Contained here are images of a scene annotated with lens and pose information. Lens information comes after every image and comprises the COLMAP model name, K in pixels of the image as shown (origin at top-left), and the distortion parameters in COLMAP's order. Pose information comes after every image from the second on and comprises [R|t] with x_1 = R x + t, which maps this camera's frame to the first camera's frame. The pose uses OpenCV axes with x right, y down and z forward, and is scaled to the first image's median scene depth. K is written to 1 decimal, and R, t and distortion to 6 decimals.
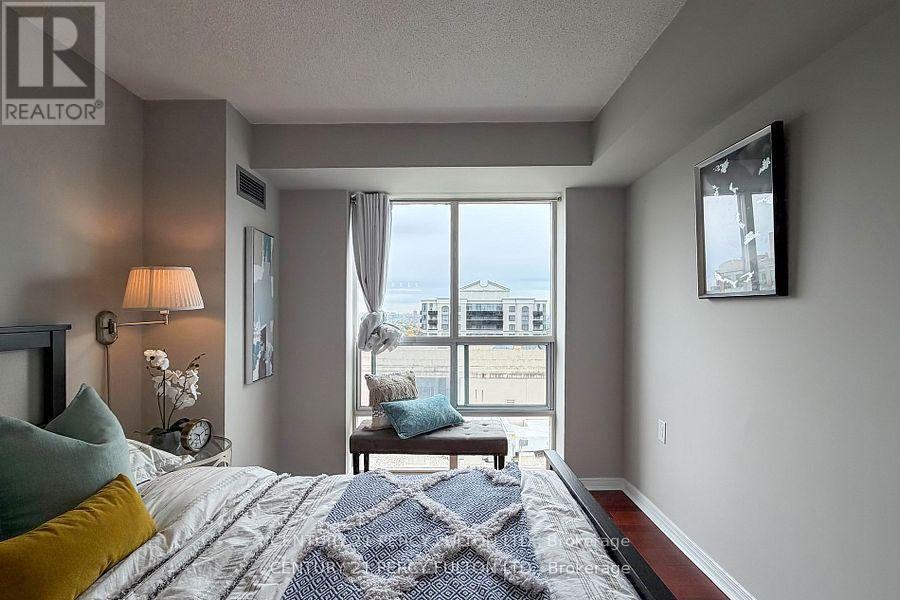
lens RADIAL K [[433.0, 0, 436.8], [0, 433.0, 311.1], [0, 0, 1]] dist [-0.003385, -0.000471]
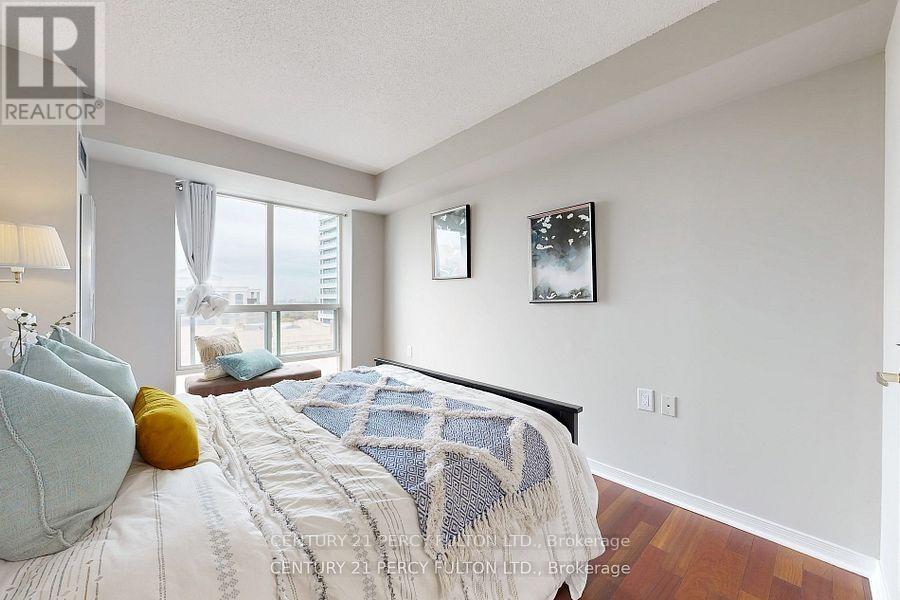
lens RADIAL K [[343.3, 0, 447.5], [0, 343.3, 299.0], [0, 0, 1]] dist [-0.000692, -0.000106]
pose [[0.726340, 0.004522, 0.687321, -0.345010], [-0.003843, 0.999989, -0.002518, 0.050181], [-0.687325, -0.000813, 0.726350, -0.169686]]
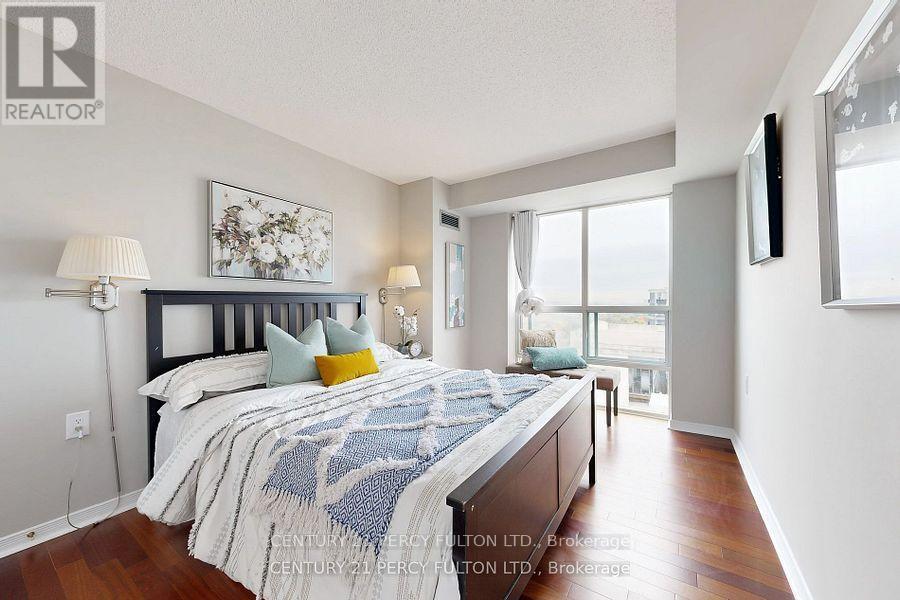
lens RADIAL K [[338.9, 0, 450.0], [0, 338.9, 300.0], [0, 0, 1]] dist [0.001466, 0.000017]
pose [[0.838664, -0.006000, -0.544616, 0.321705], [0.004961, 0.999982, -0.003376, 0.048881], [0.544627, 0.000129, 0.838679, -0.170495]]
